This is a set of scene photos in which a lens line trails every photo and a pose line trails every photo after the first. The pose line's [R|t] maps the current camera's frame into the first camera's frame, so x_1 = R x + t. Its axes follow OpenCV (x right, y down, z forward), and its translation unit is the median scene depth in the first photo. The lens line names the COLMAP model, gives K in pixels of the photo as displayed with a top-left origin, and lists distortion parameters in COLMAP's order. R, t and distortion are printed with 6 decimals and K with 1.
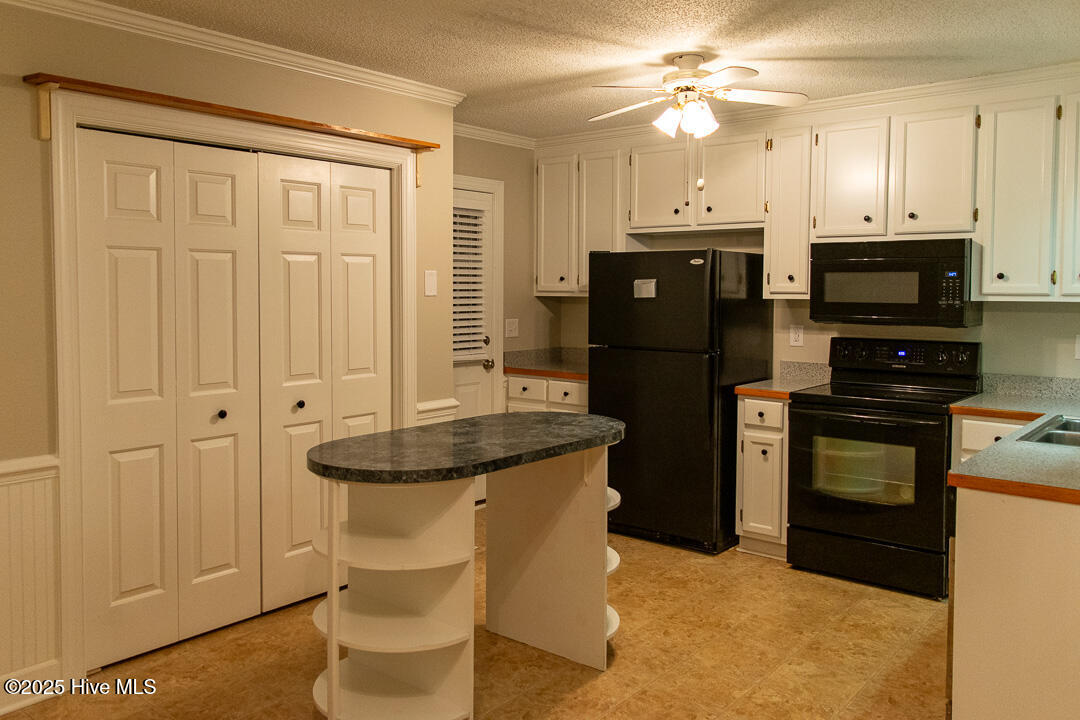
lens RADIAL K [[860.5, 0, 509.7], [0, 860.5, 317.3], [0, 0, 1]] dist [0.006308, -0.004419]
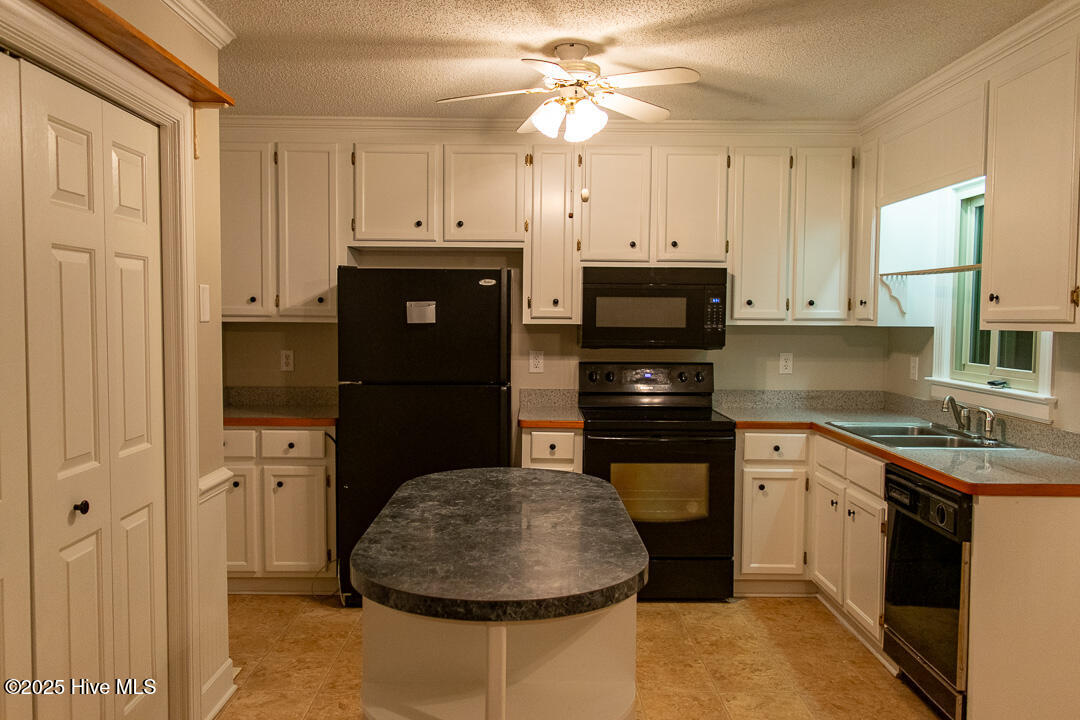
lens RADIAL K [[860.5, 0, 537.3], [0, 860.5, 360.6], [0, 0, 1]] dist [0.006308, -0.004419]
pose [[0.750786, -0.032511, 0.659745, -0.352829], [0.018475, 0.999431, 0.028225, -0.008642], [-0.660287, -0.009002, 0.750960, 0.318190]]
